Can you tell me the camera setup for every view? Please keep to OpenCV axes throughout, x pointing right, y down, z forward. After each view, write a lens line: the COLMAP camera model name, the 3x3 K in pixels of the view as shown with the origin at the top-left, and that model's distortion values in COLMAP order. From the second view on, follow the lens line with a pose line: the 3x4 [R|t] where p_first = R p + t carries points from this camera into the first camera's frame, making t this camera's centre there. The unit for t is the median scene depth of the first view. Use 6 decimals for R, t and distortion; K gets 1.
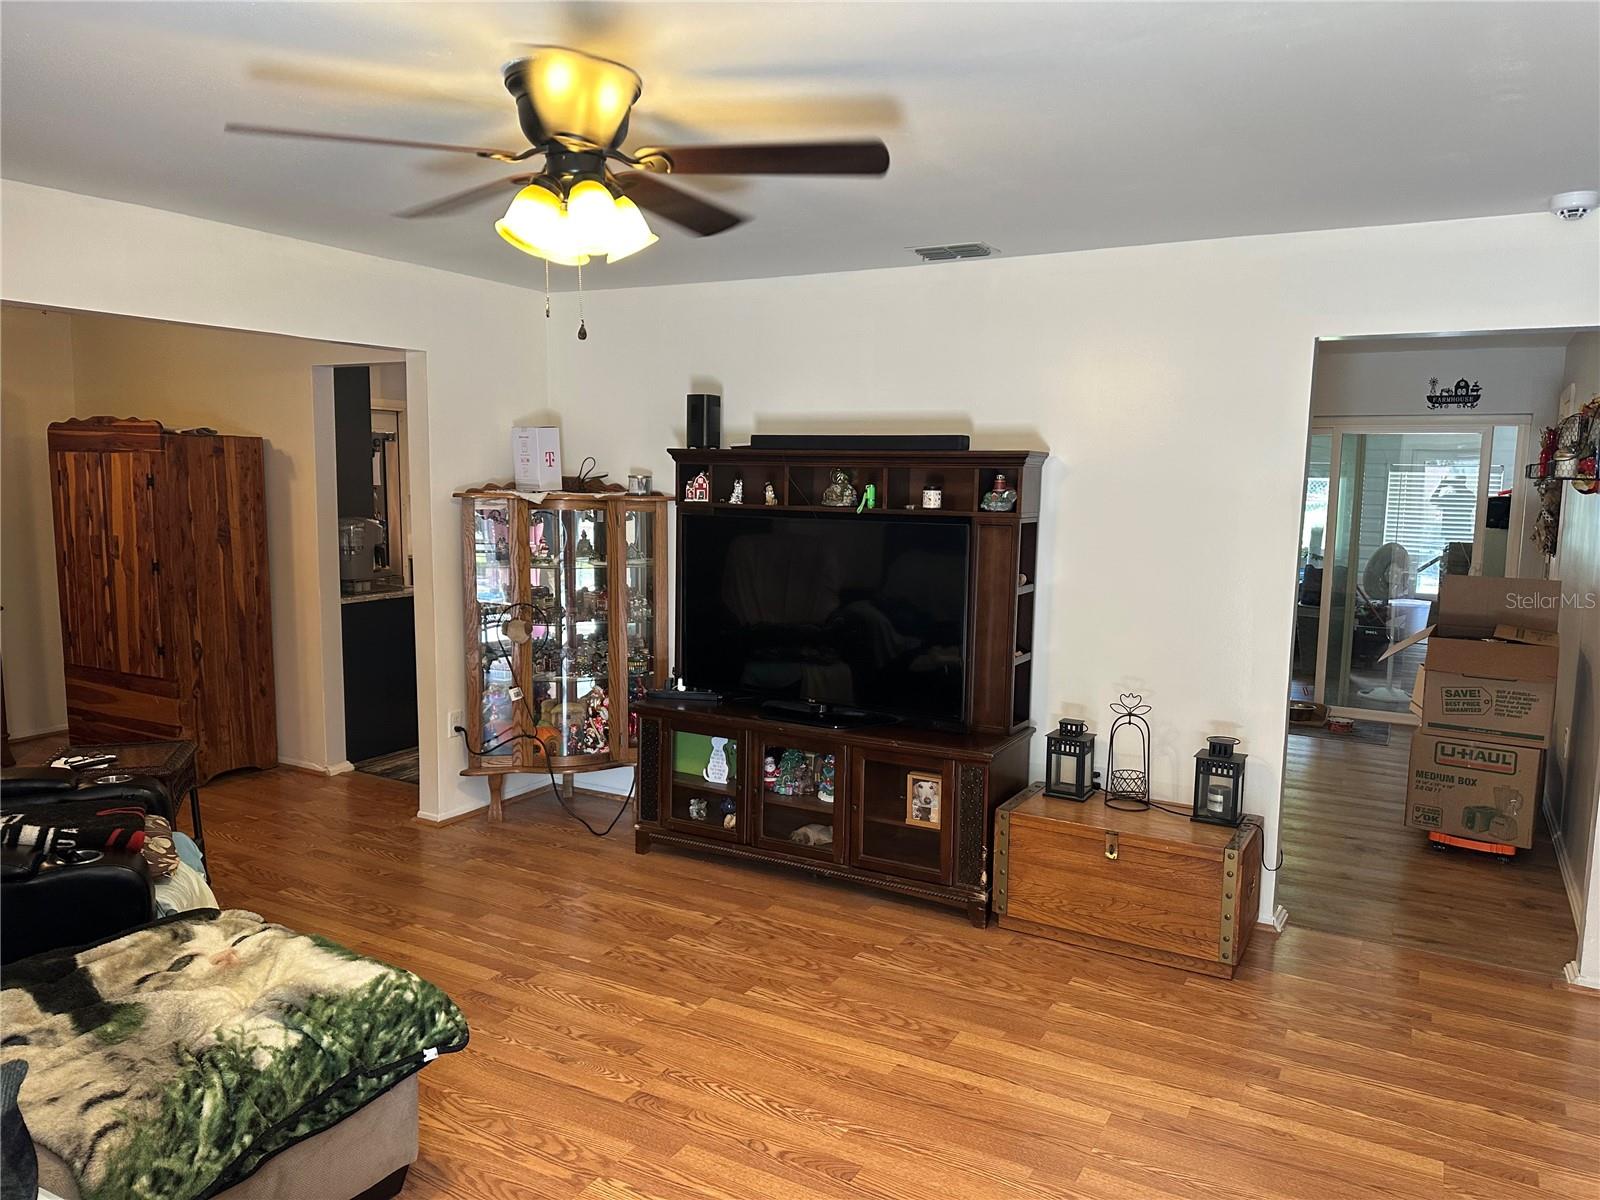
lens RADIAL K [[1113.6, 0, 798.6], [0, 1113.6, 600.7], [0, 0, 1]] dist [0.059443, -0.088669]
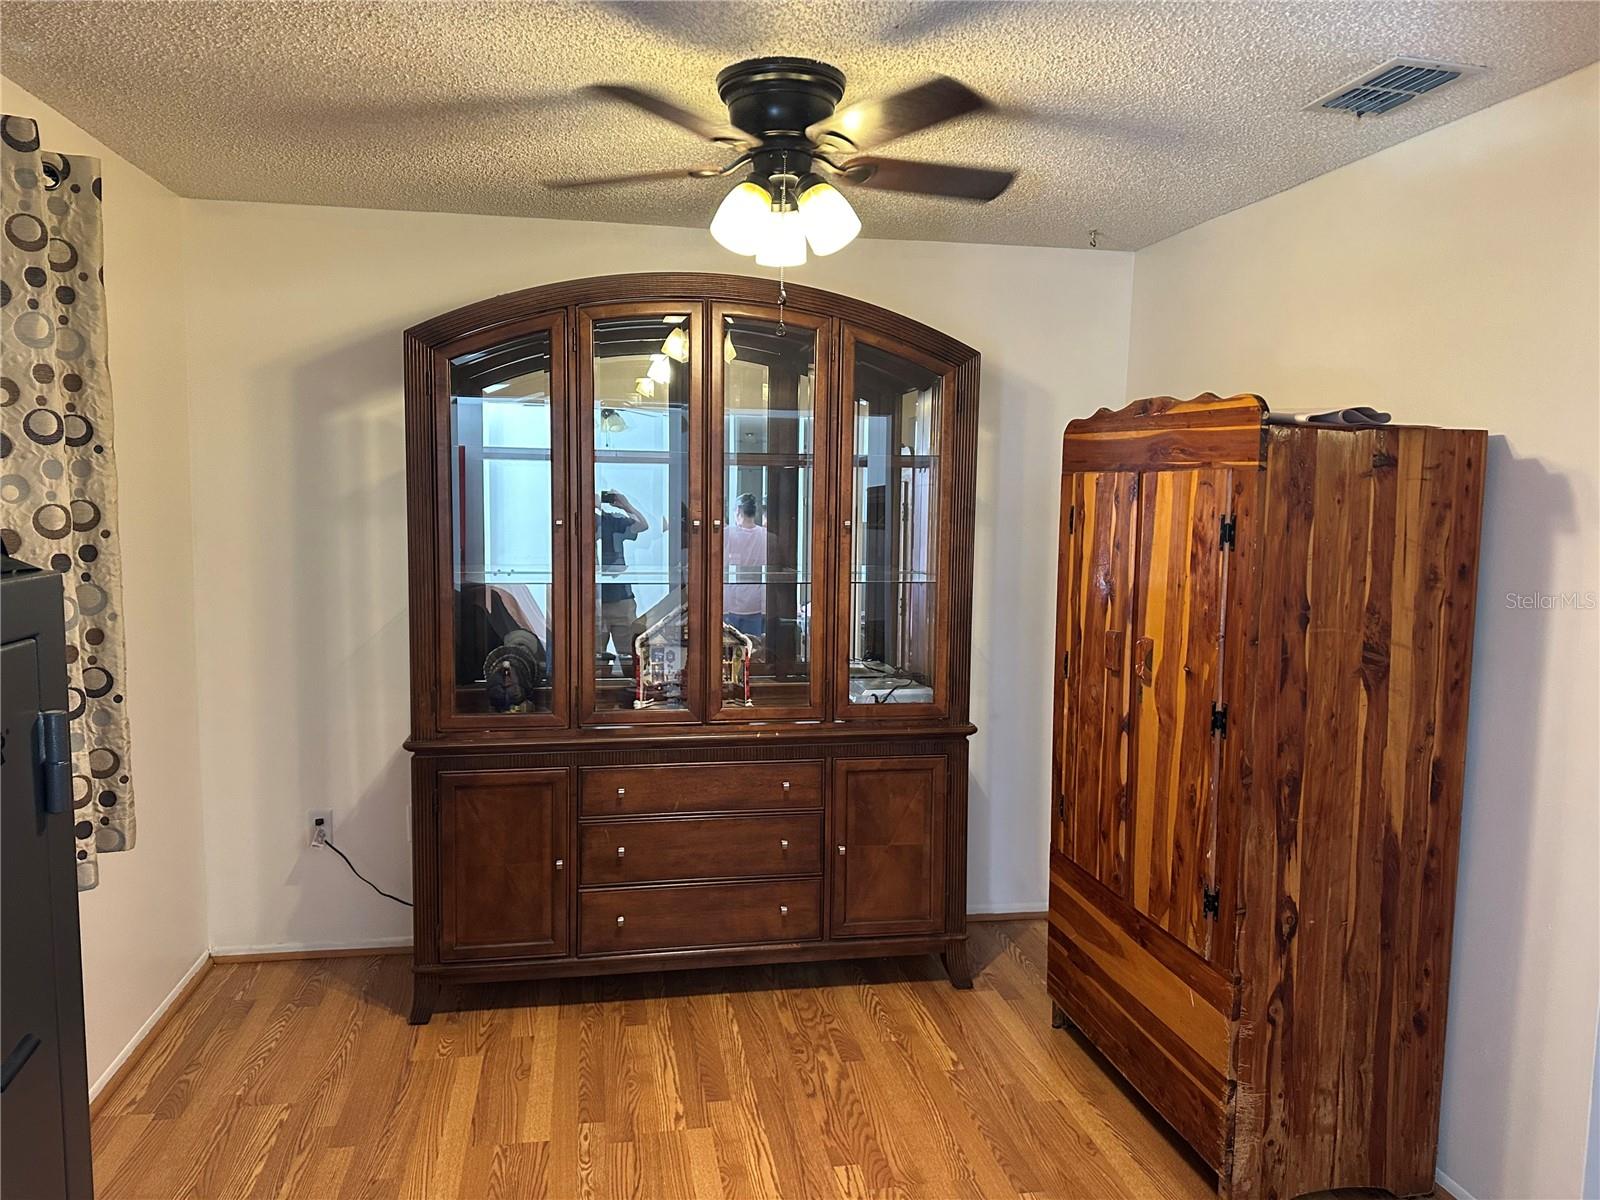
lens RADIAL K [[1113.6, 0, 798.6], [0, 1113.6, 600.7], [0, 0, 1]] dist [0.059443, -0.088669]
pose [[0.636817, 0.074522, -0.767405, -0.344286], [-0.098317, 0.995042, 0.015042, -0.069595], [0.764721, 0.065870, 0.640986, 0.591331]]
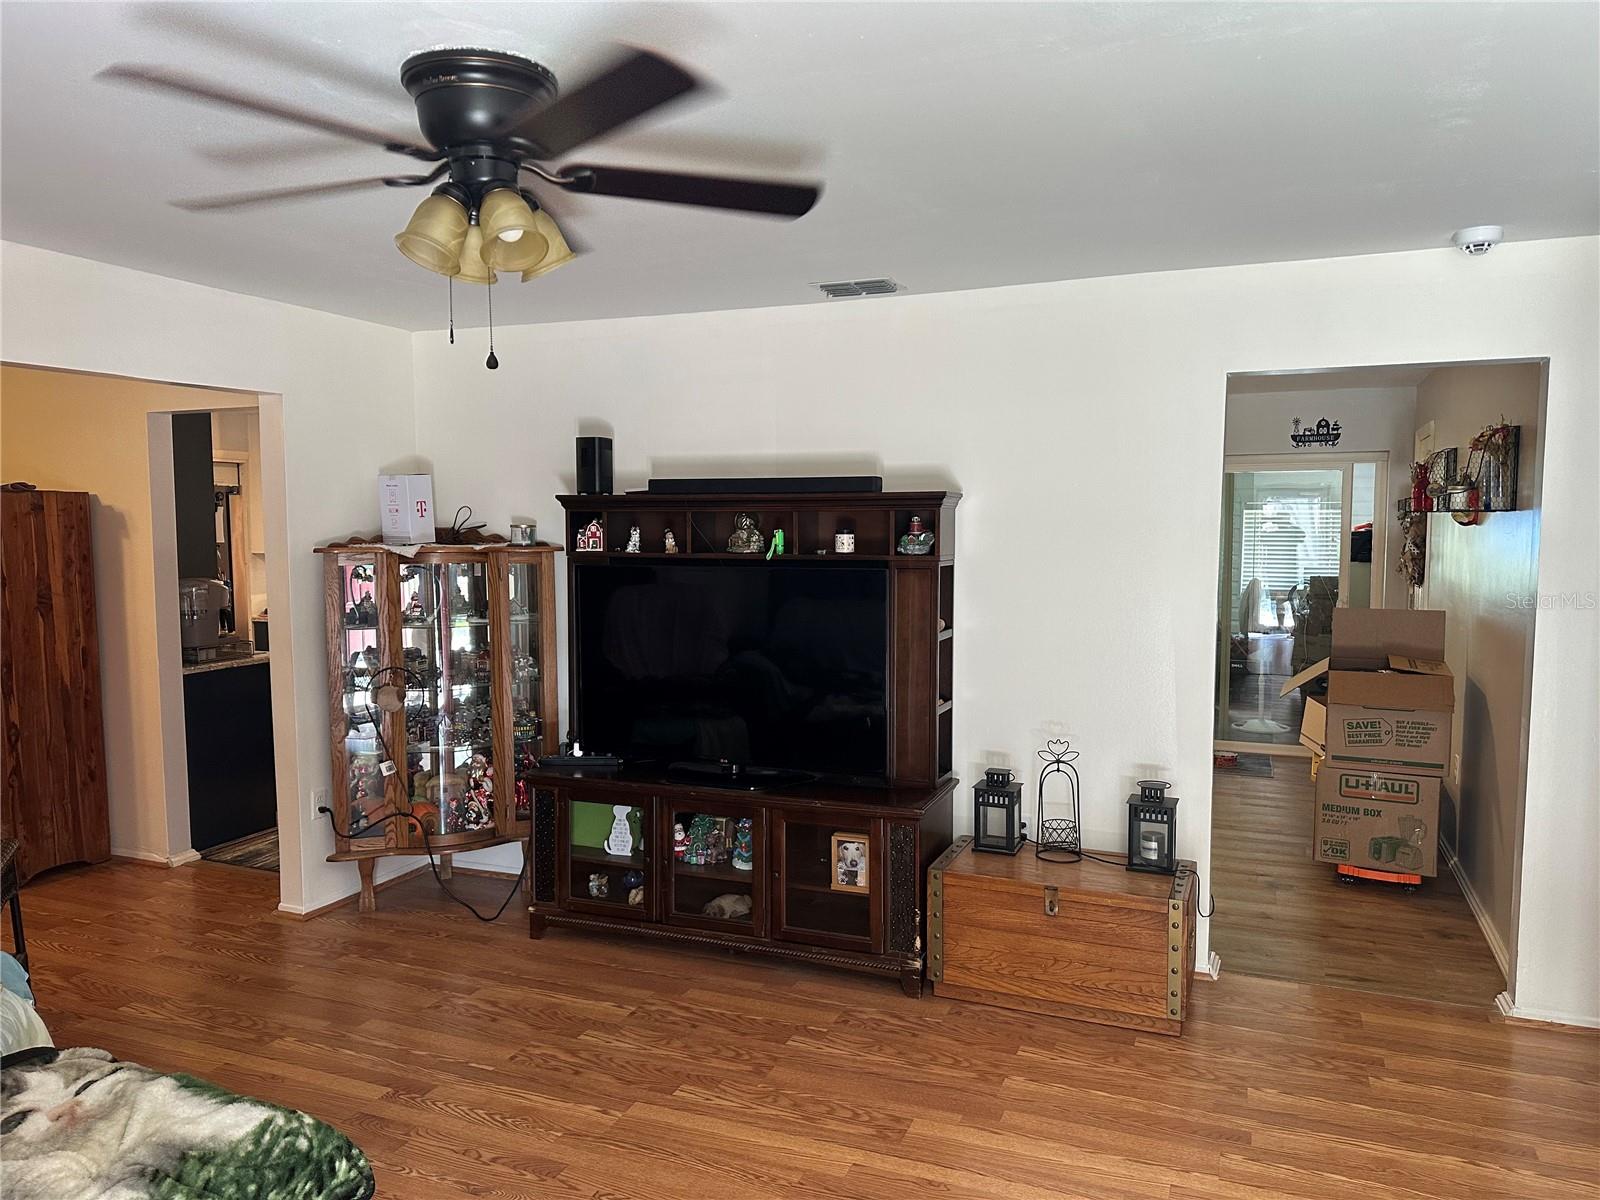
lens RADIAL K [[1139.2, 0, 801.6], [0, 1139.2, 606.1], [0, 0, 1]] dist [0.005802, -0.008679]
pose [[0.992503, -0.027793, 0.119019, -0.024519], [0.032385, 0.998797, -0.036823, -0.002381], [-0.117852, 0.040401, 0.992209, 0.034500]]
